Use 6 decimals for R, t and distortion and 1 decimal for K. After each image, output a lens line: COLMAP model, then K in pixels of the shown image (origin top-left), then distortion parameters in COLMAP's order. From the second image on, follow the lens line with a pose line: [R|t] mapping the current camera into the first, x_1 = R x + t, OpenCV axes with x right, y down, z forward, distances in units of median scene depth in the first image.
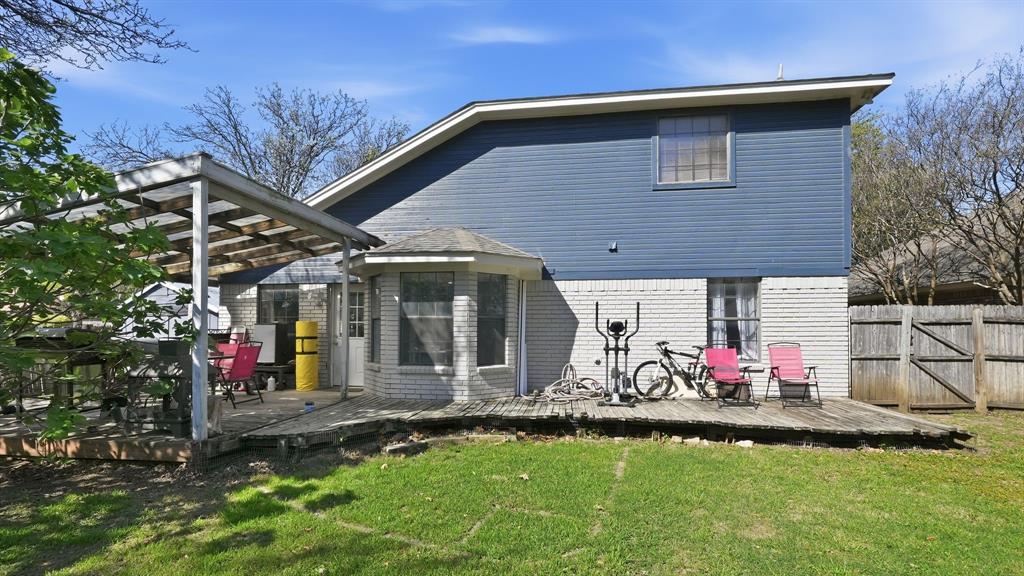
lens RADIAL K [[450.9, 0, 511.8], [0, 450.9, 318.4], [0, 0, 1]] dist [-0.002468, 0.000026]
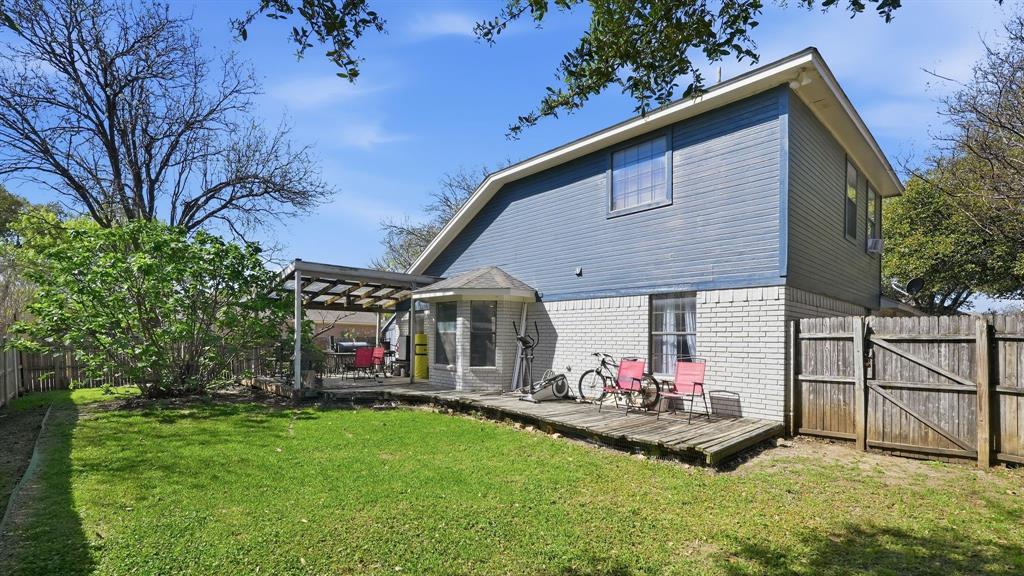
lens RADIAL K [[455.8, 0, 512.2], [0, 455.8, 334.3], [0, 0, 1]] dist [-0.001978, -0.000036]
pose [[0.769353, 0.003757, -0.638813, 0.905432], [0.003198, 0.999948, 0.009732, -0.008584], [0.638816, -0.009530, 0.769301, -0.026690]]
